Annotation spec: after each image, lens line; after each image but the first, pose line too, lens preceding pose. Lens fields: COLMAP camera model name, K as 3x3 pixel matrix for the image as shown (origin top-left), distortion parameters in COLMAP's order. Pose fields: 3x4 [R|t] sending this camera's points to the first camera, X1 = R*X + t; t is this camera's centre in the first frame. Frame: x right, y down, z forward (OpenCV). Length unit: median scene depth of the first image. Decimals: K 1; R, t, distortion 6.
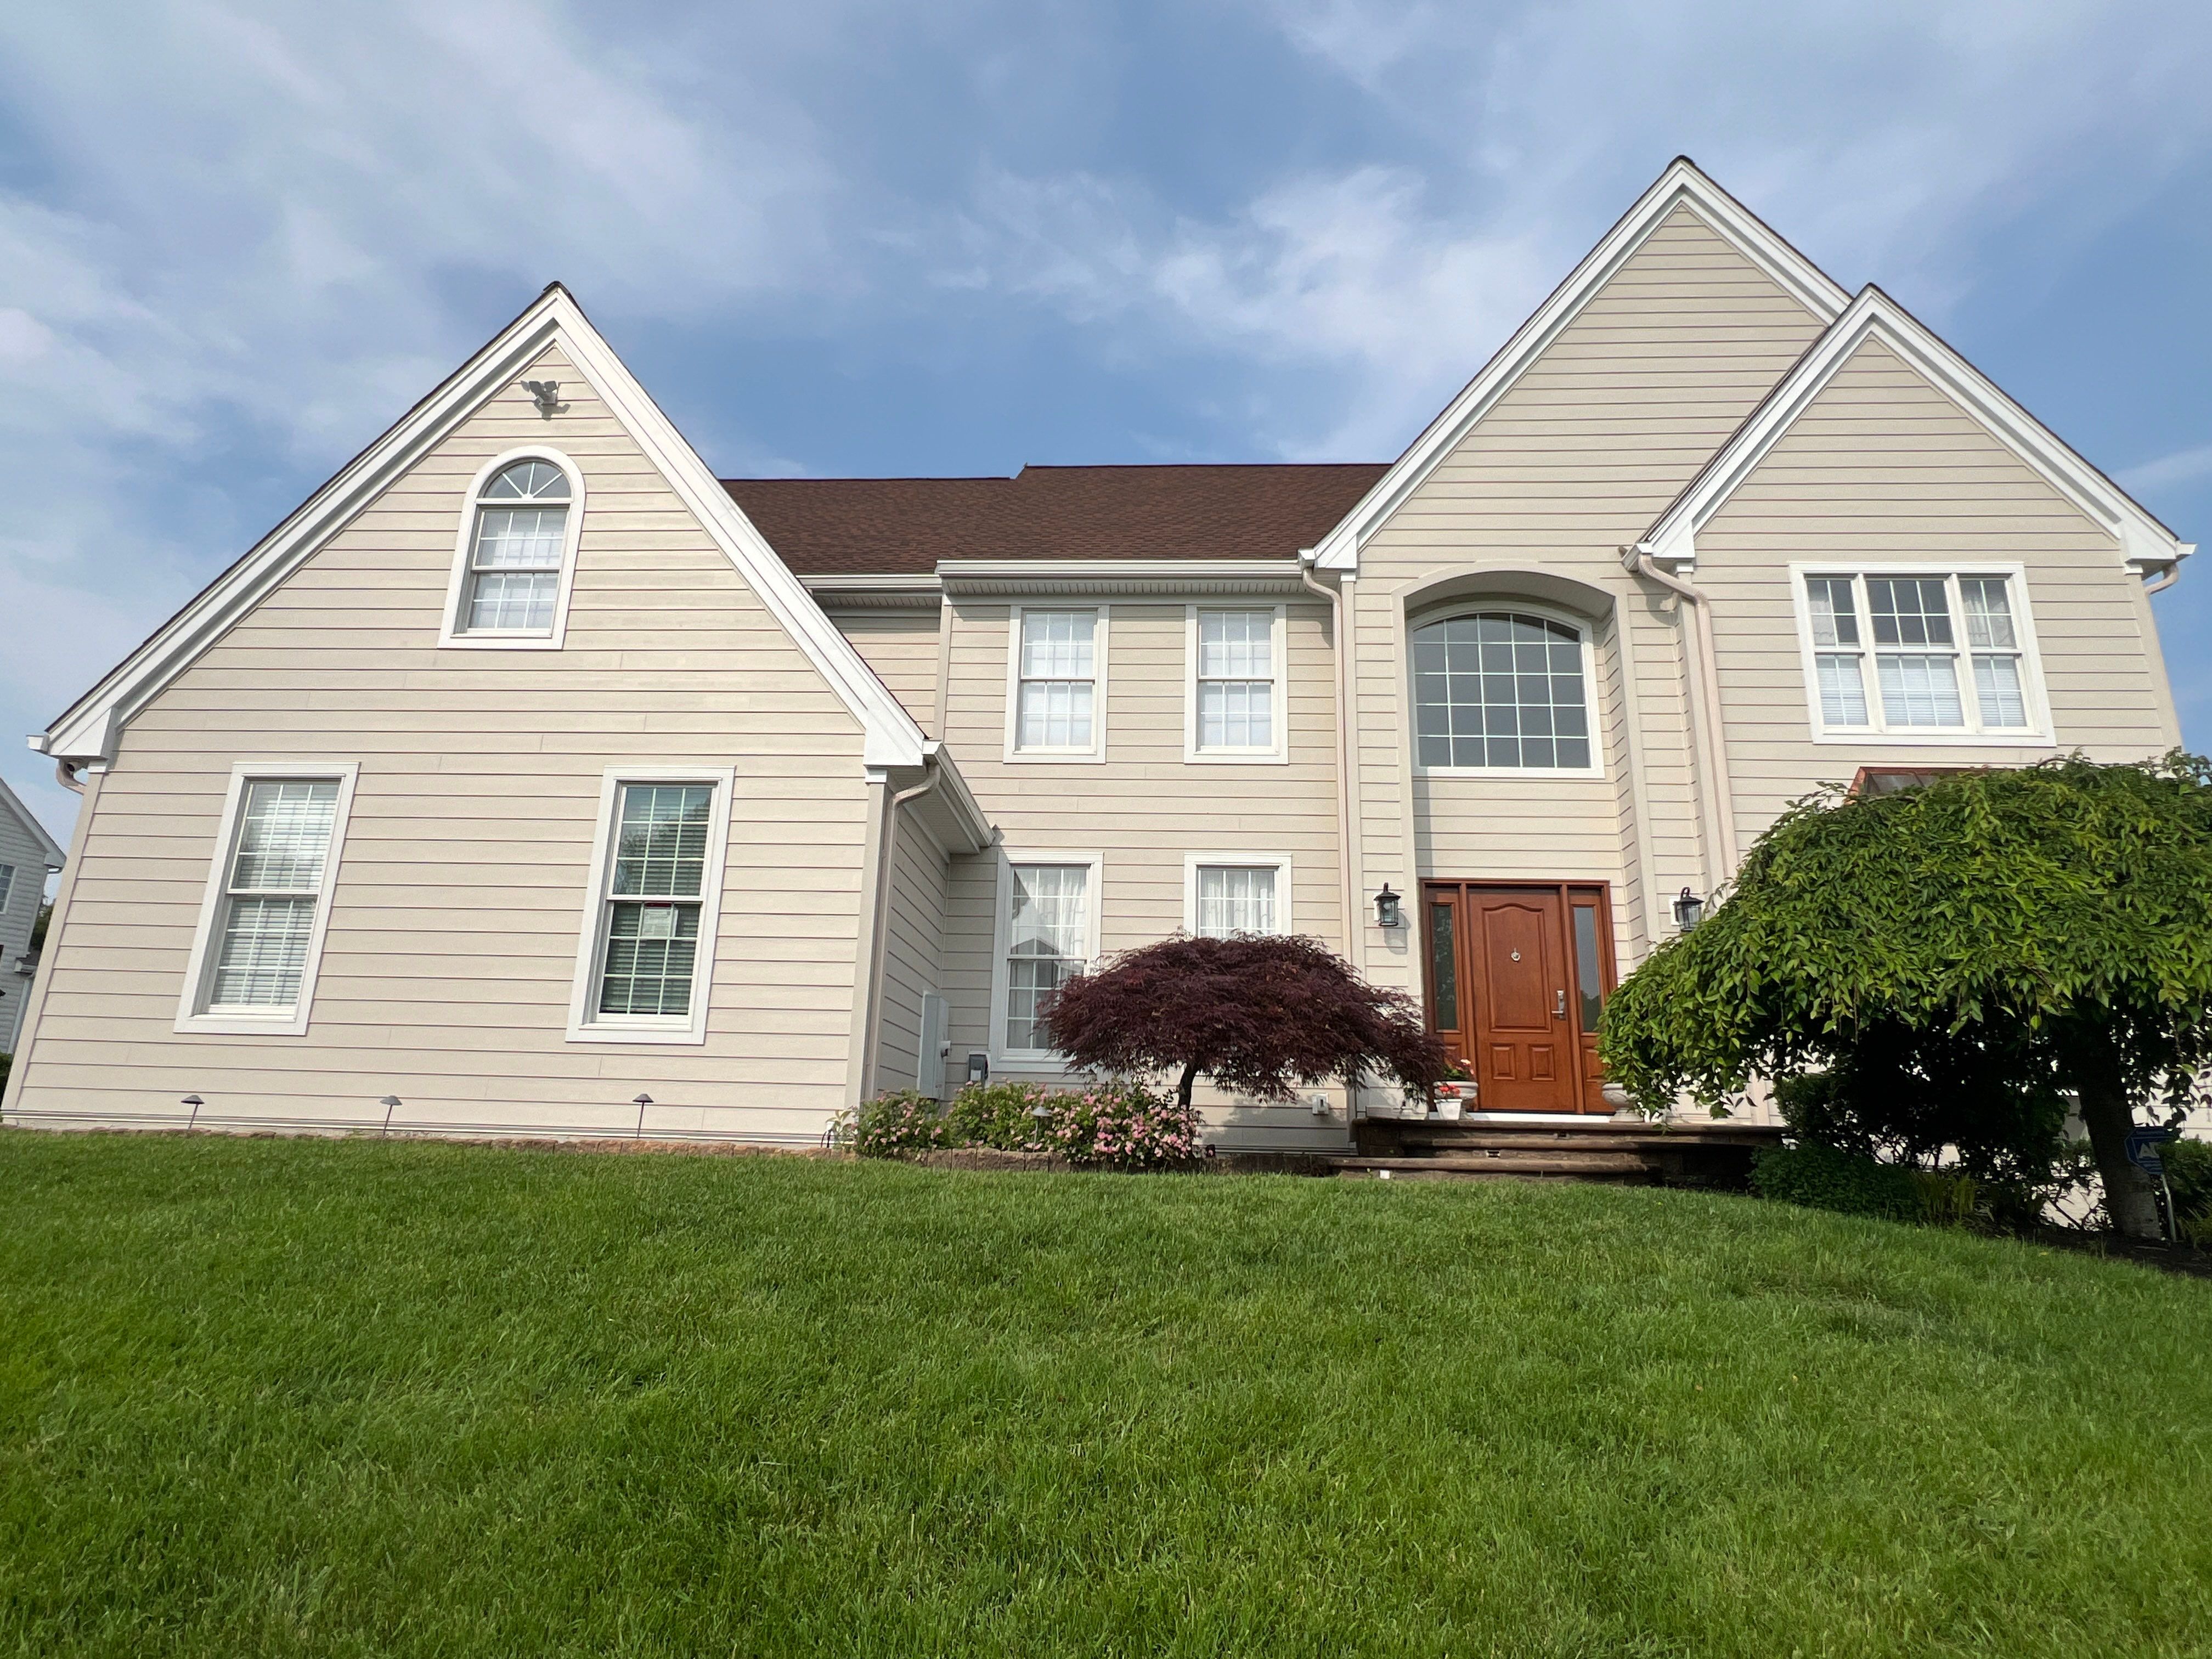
lens RADIAL K [[1153.5, 0, 1106.0], [0, 1153.5, 829.5], [0, 0, 1]] dist [-0.014100, 0.000132]
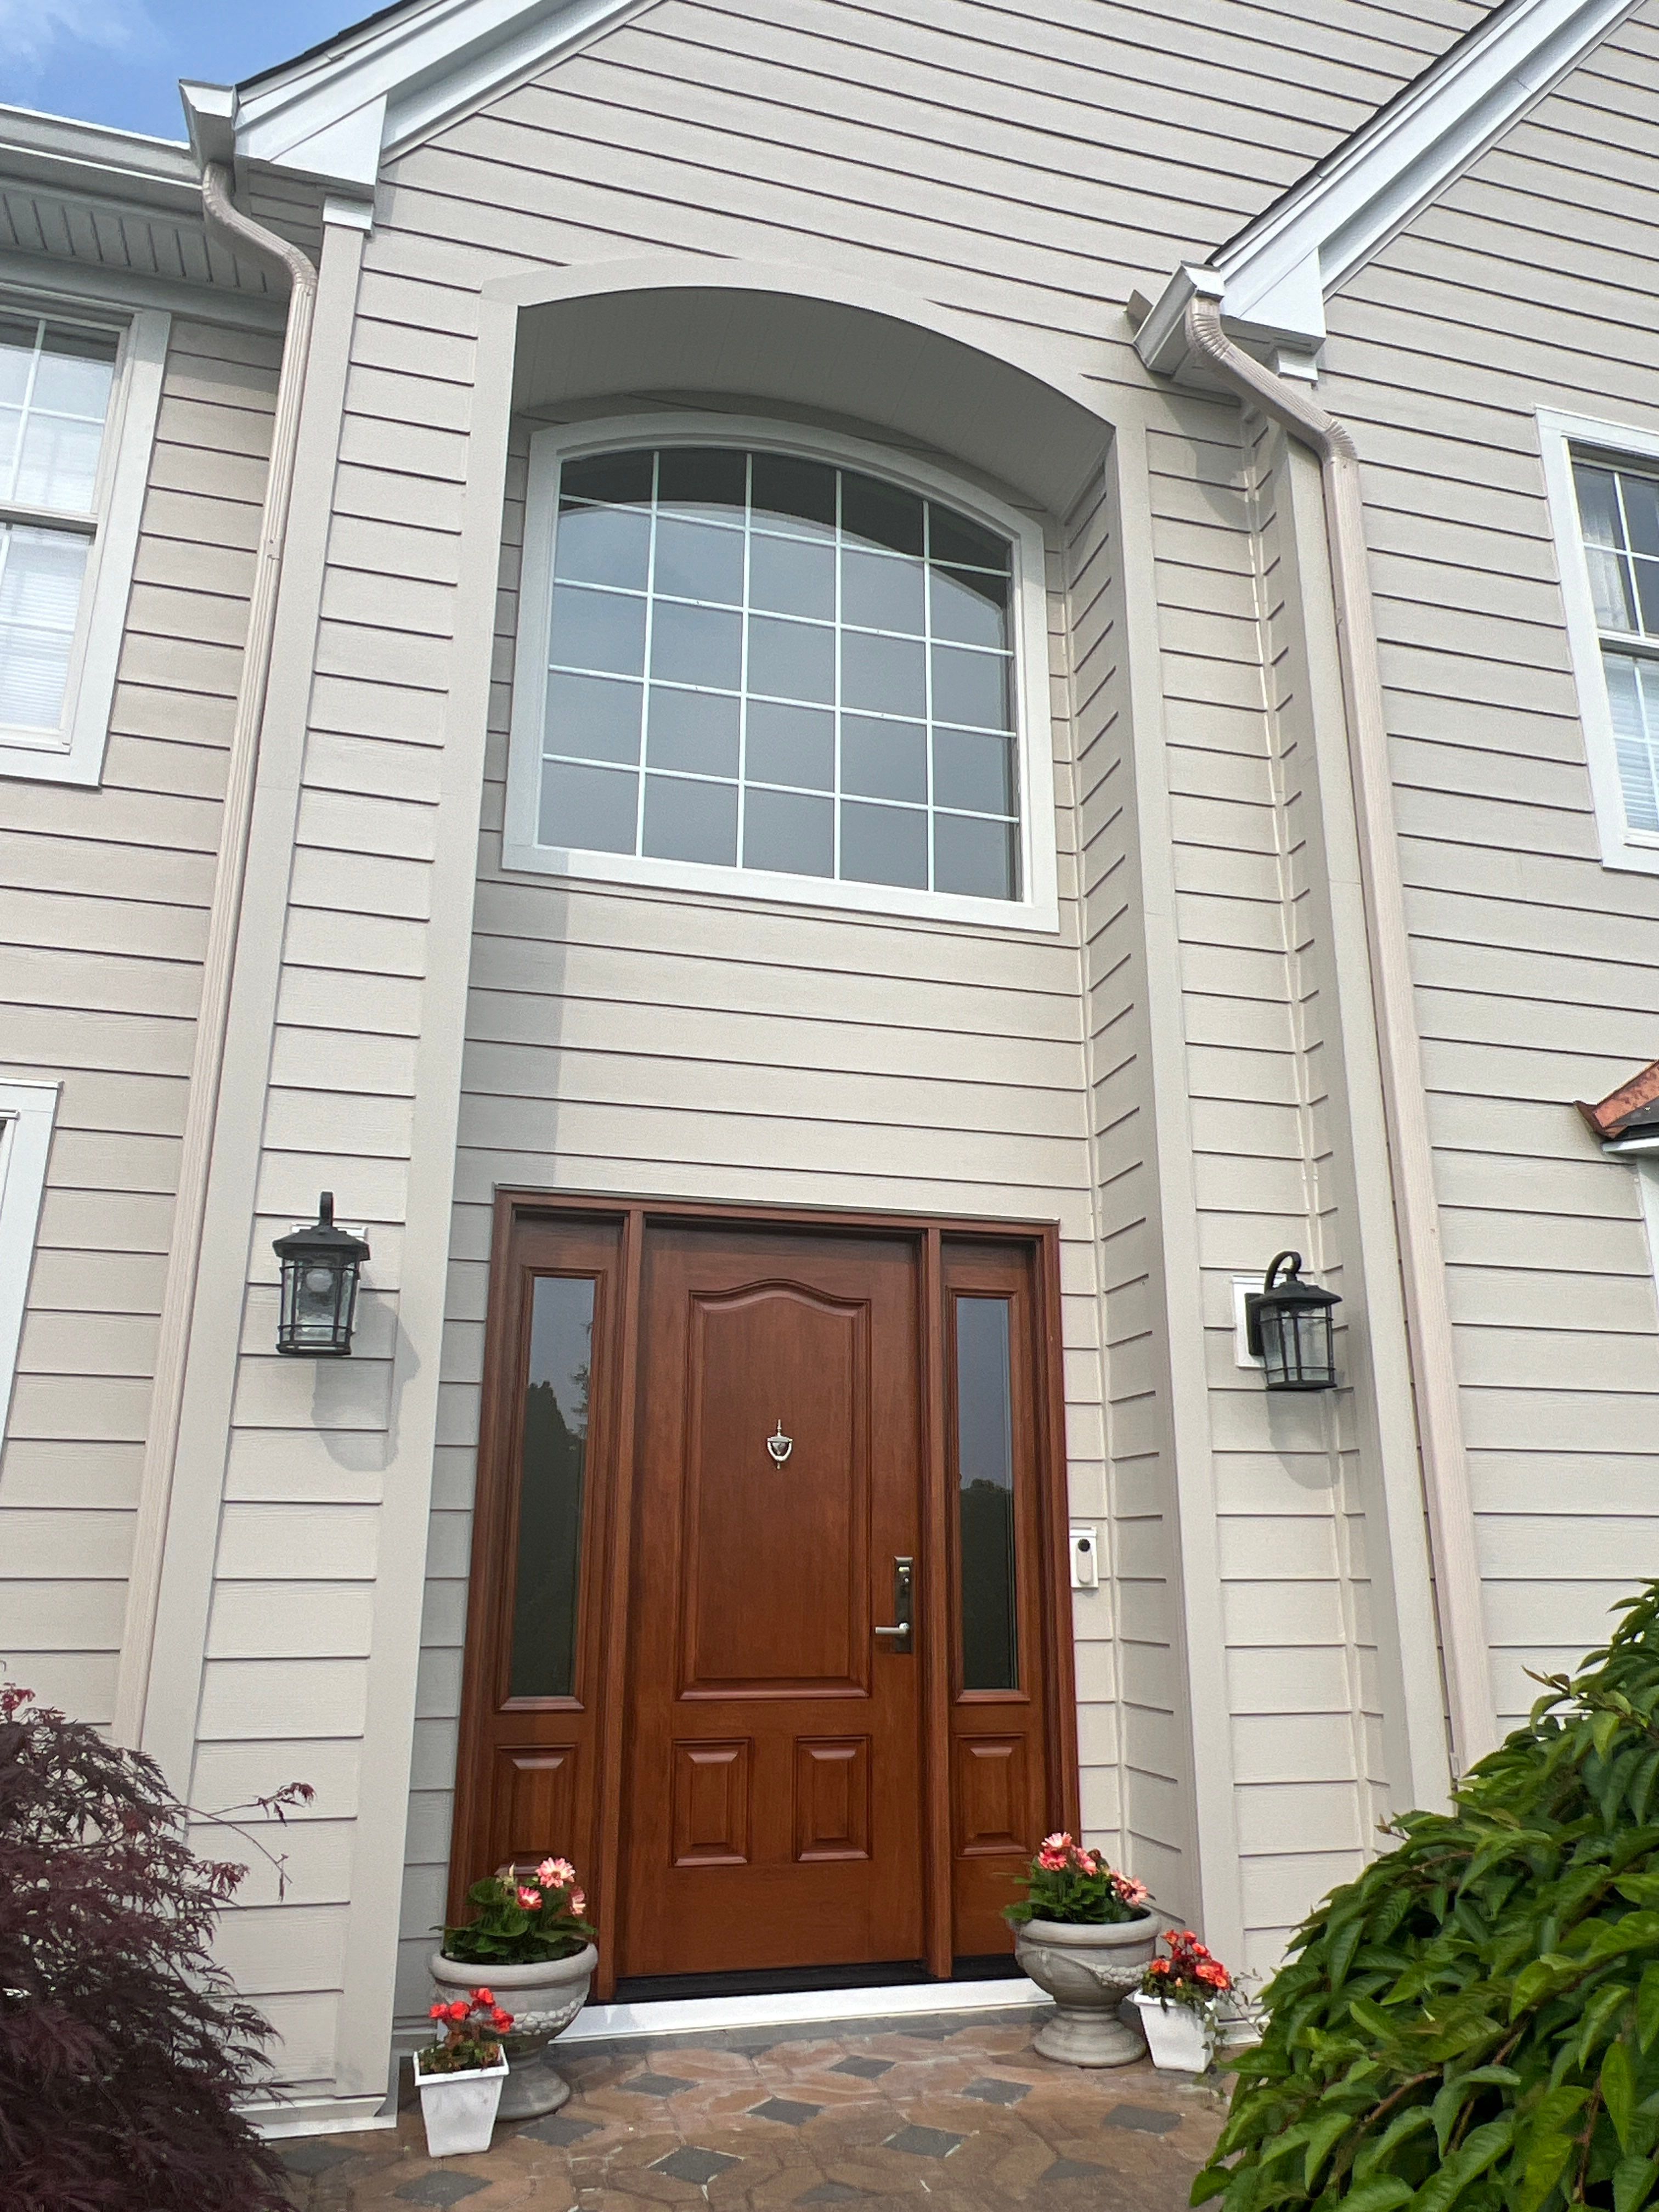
lens RADIAL K [[1650.7, 0, 829.5], [0, 1650.7, 1106.0], [0, 0, 1]] dist [0.001732, -0.000455]
pose [[0.948169, 0.065814, 0.310877, 0.218205], [-0.061161, 0.997822, -0.024703, 0.025966], [-0.311826, 0.004410, 0.950129, 0.553759]]
